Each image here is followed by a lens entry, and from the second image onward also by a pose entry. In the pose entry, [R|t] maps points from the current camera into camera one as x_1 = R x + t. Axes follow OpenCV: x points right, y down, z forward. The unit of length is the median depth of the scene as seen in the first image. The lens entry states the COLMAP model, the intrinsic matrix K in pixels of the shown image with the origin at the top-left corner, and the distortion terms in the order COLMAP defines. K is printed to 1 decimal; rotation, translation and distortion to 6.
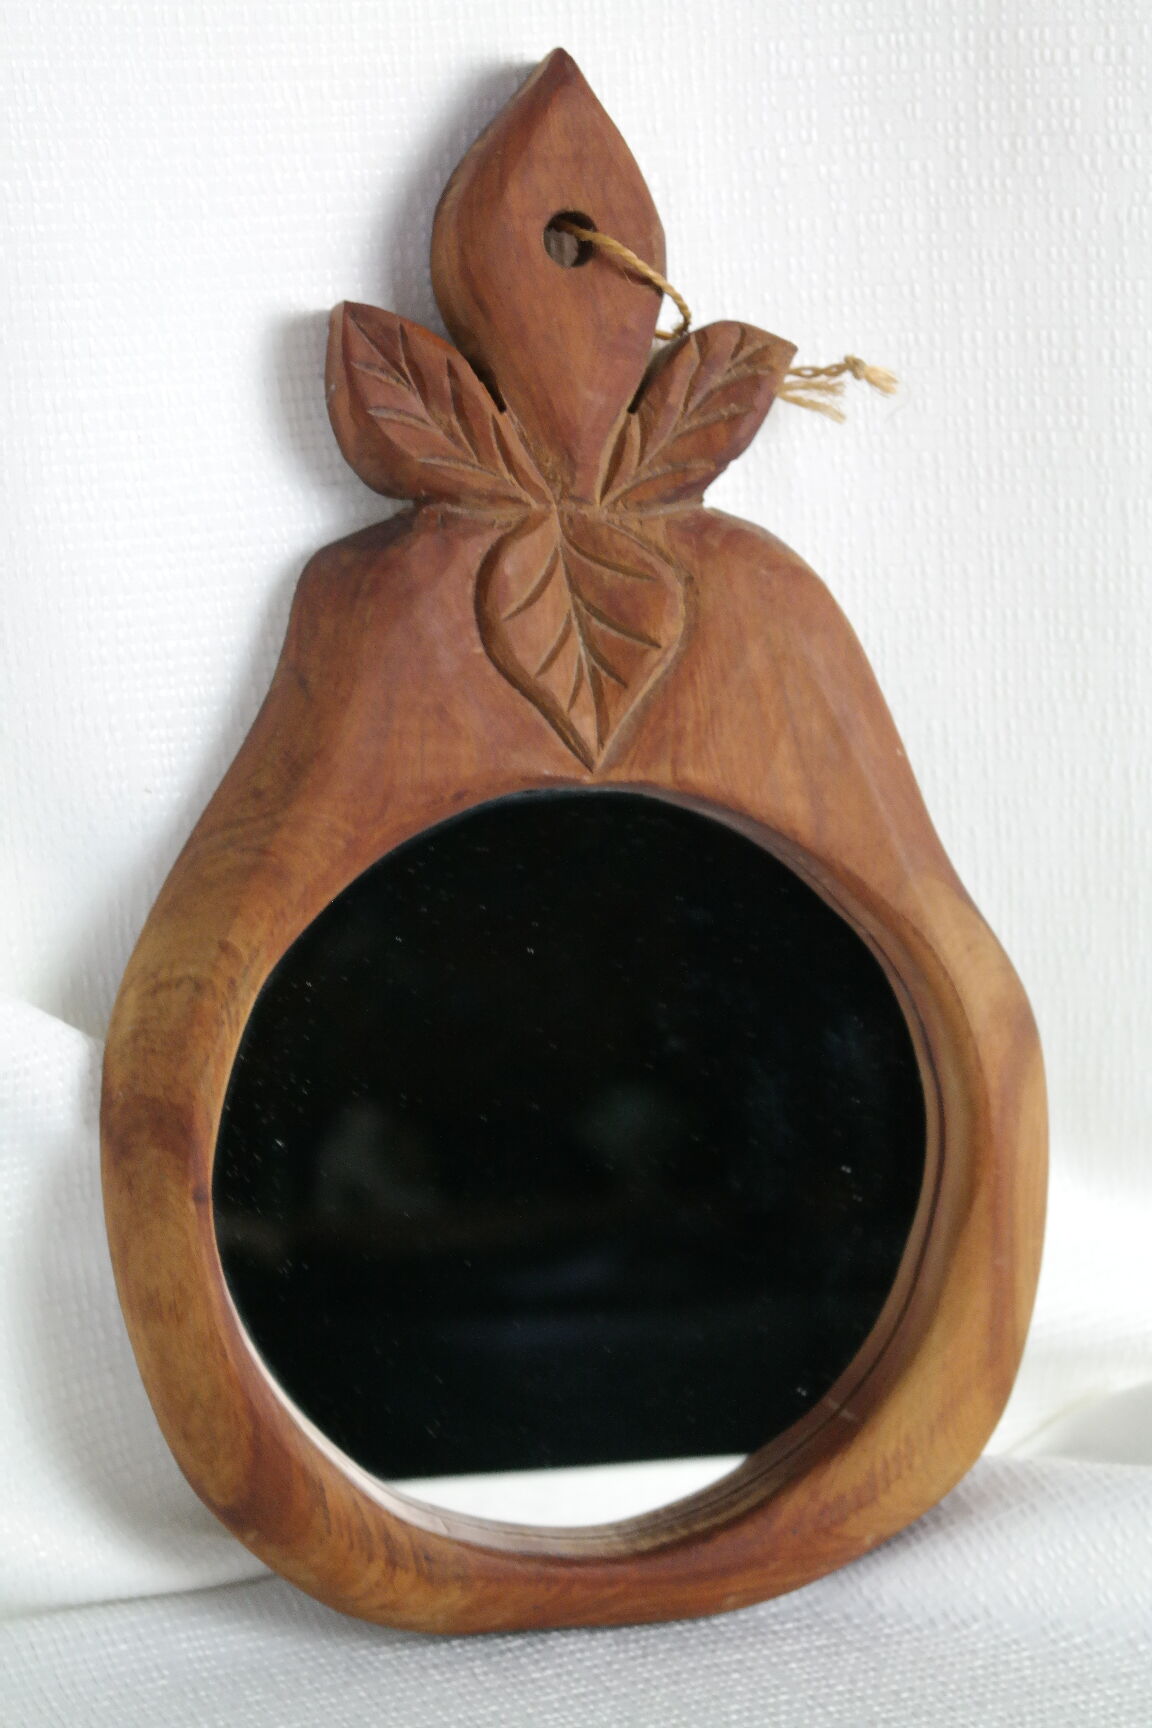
lens RADIAL K [[3442.4, 0, 576.0], [0, 3442.4, 864.0], [0, 0, 1]] dist [0.065079, -0.032786]
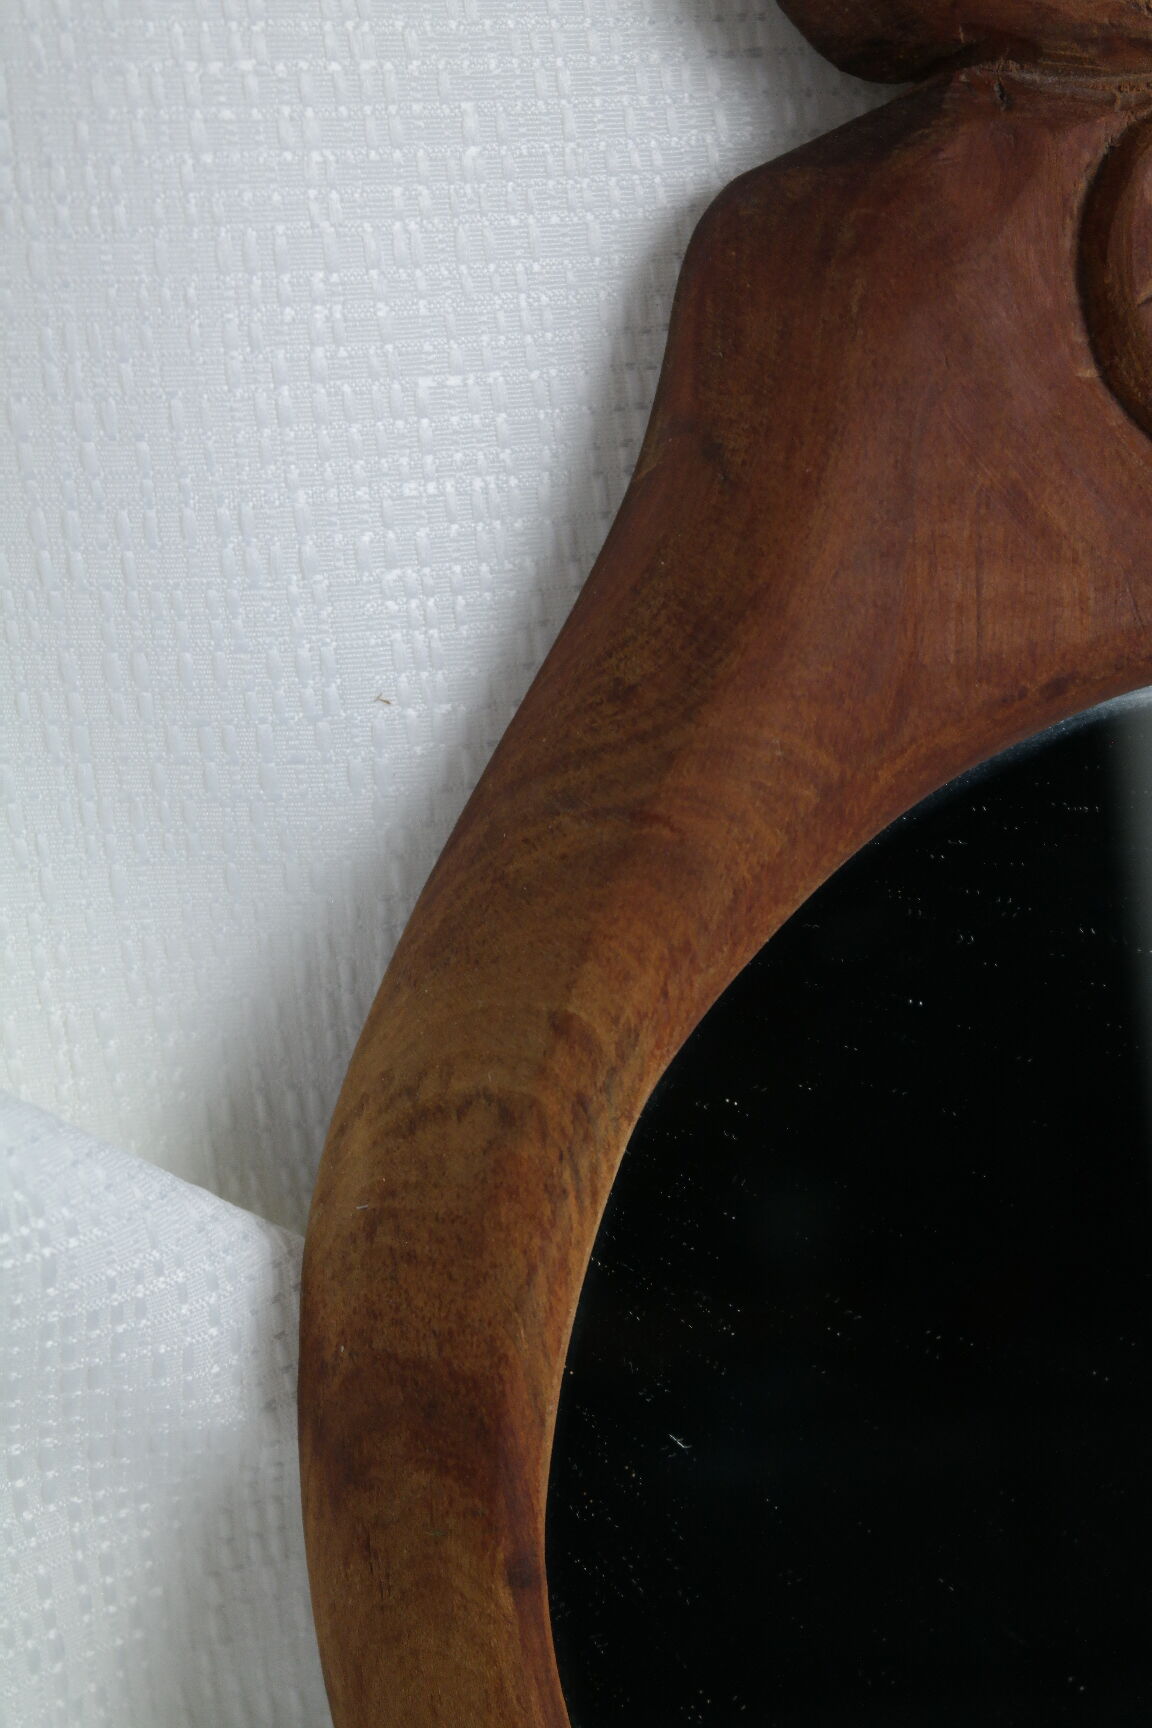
lens RADIAL K [[3319.4, 0, 576.0], [0, 3319.4, 864.0], [0, 0, 1]] dist [0.033175, 0.087231]
pose [[0.998868, -0.027005, -0.039162, -0.080410], [0.025853, 0.999227, -0.029623, 0.015261], [0.039931, 0.028577, 0.998794, 0.546069]]
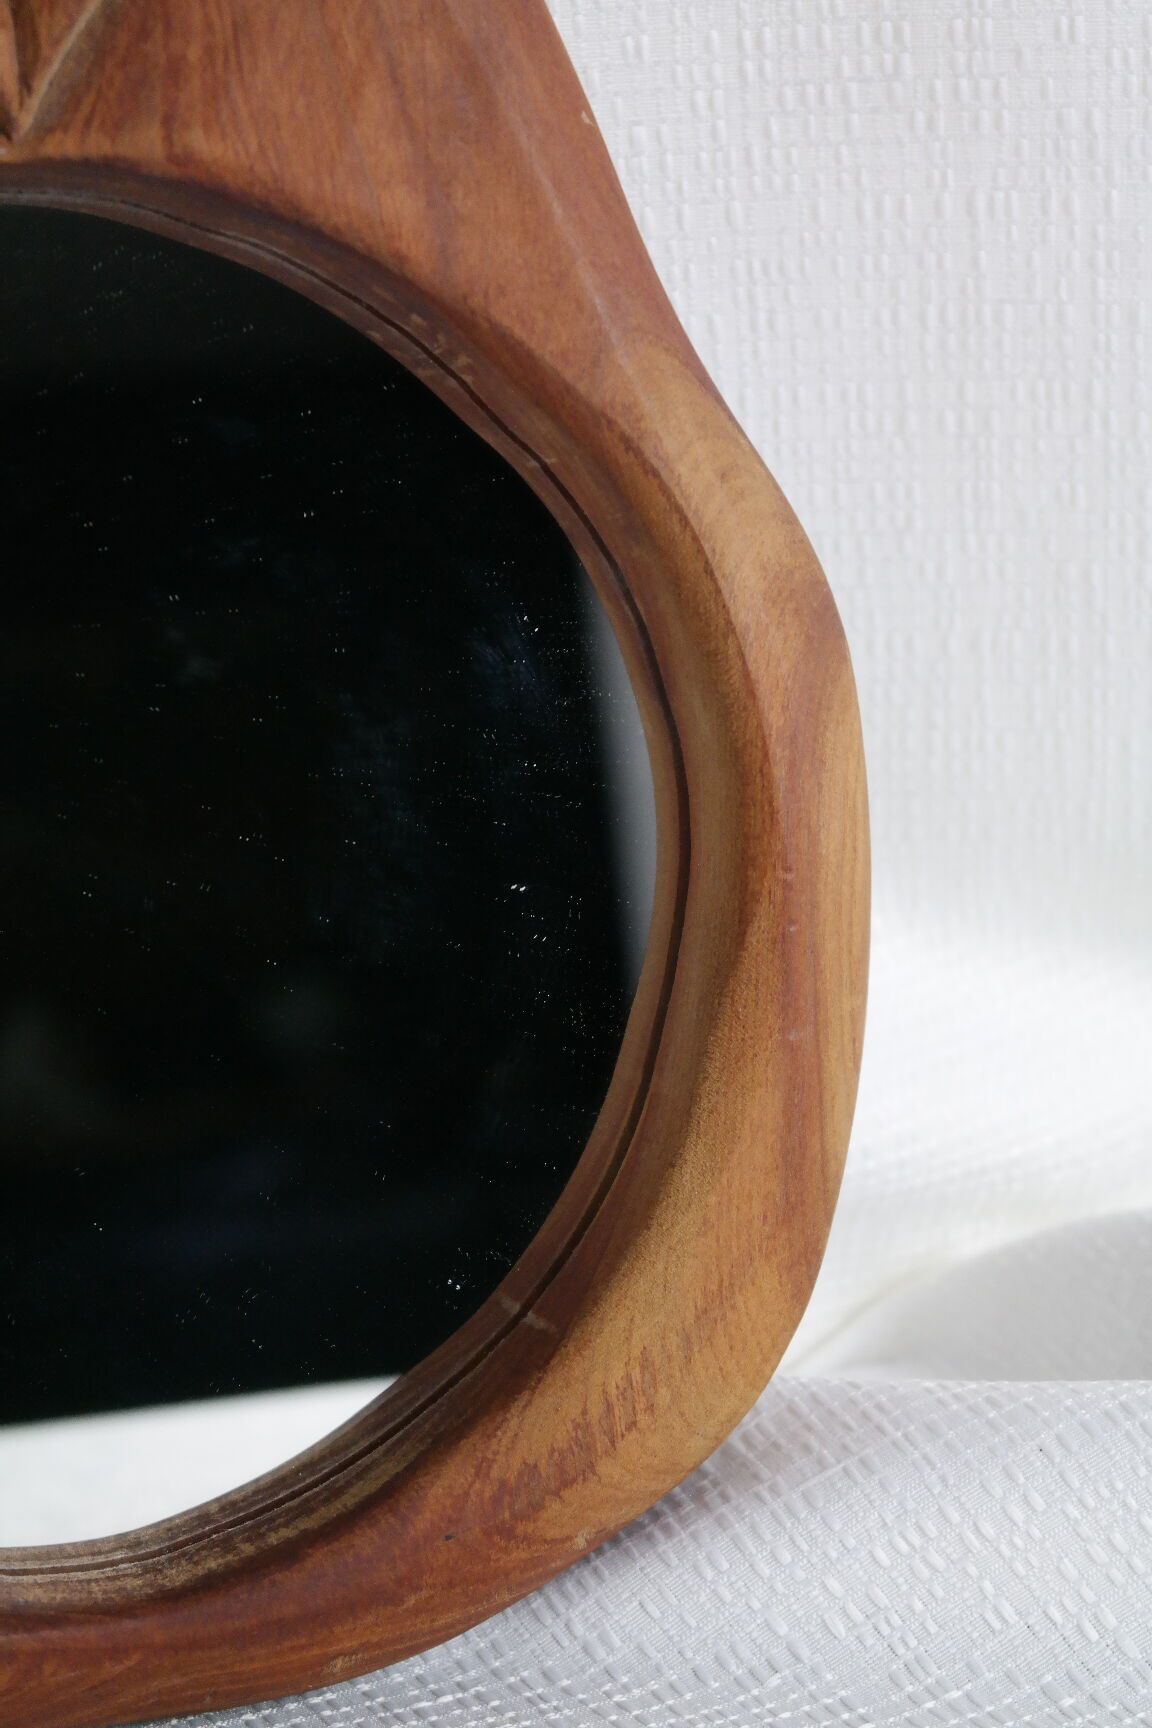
lens RADIAL K [[3319.4, 0, 576.0], [0, 3319.4, 864.0], [0, 0, 1]] dist [0.033175, 0.087231]
pose [[0.994685, -0.039180, 0.095214, 0.037764], [0.036900, 0.998991, 0.025589, 0.074128], [-0.096120, -0.021940, 0.995128, 0.478474]]
